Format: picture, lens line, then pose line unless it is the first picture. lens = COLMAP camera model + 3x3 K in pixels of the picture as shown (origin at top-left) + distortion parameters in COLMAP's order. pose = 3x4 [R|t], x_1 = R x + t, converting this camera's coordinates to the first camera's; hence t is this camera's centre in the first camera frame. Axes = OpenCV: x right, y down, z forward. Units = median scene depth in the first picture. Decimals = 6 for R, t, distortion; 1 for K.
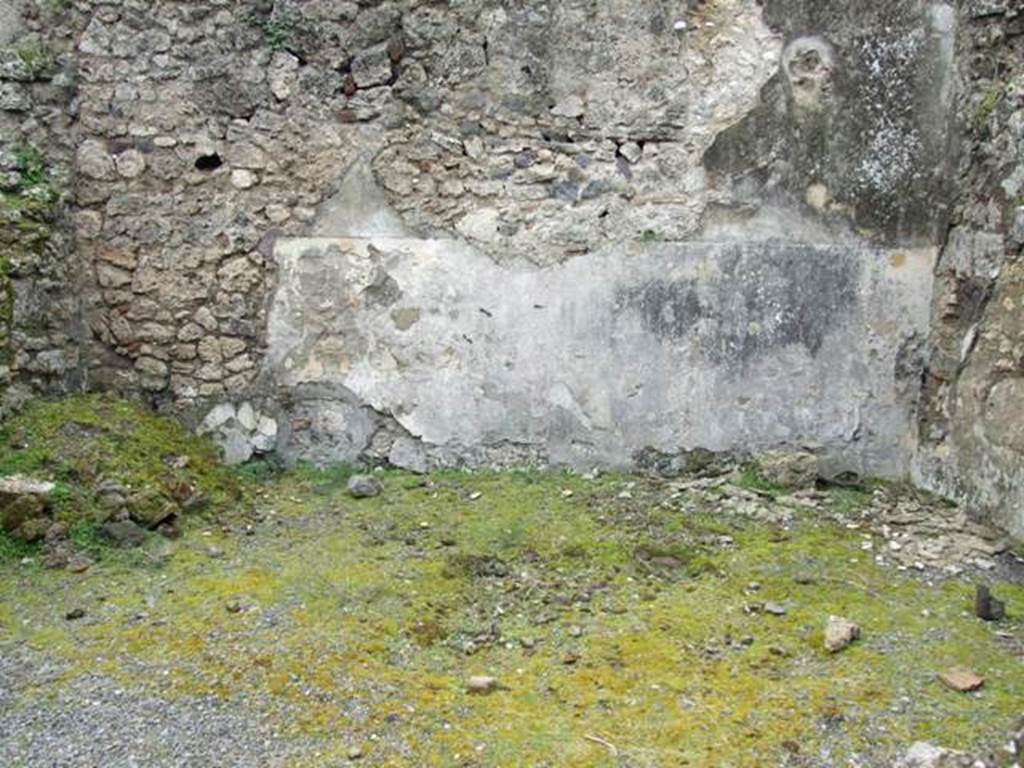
lens RADIAL K [[822.0, 0, 511.5], [0, 822.0, 369.5], [0, 0, 1]] dist [-0.054951, 0.044765]
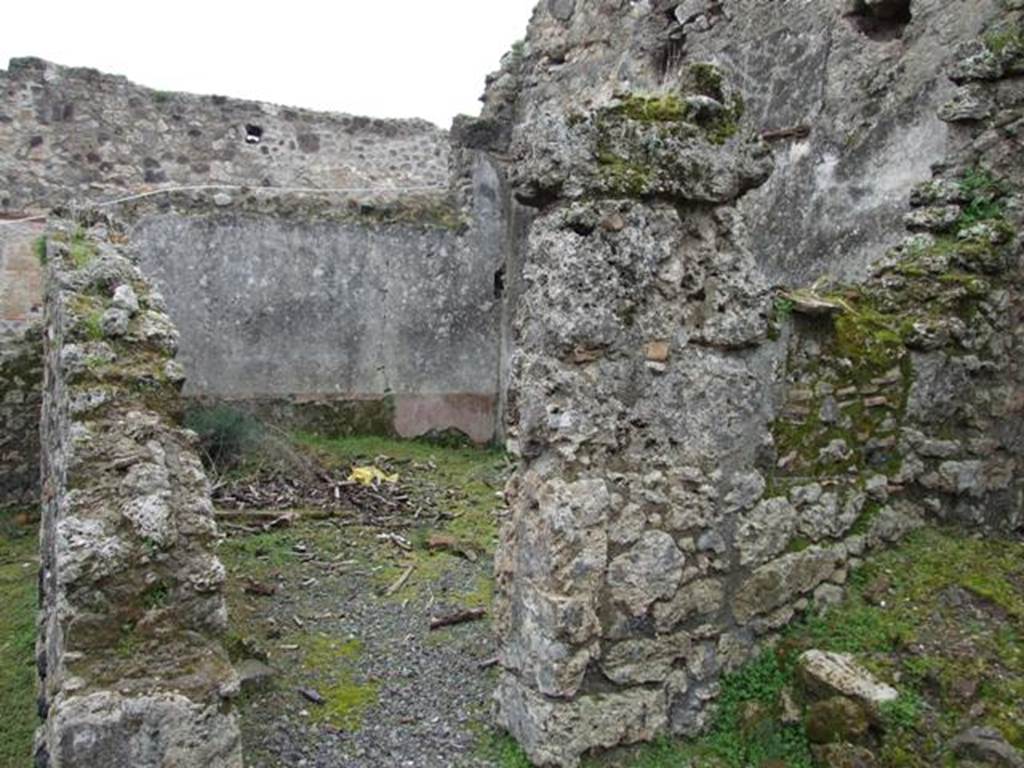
lens RADIAL K [[822.0, 0, 511.5], [0, 822.0, 369.5], [0, 0, 1]] dist [-0.054951, 0.044765]
pose [[0.444874, 0.072770, -0.892632, -0.138156], [-0.161119, 0.986935, 0.000159, -0.038198], [0.880981, 0.143749, 0.450786, 0.355048]]
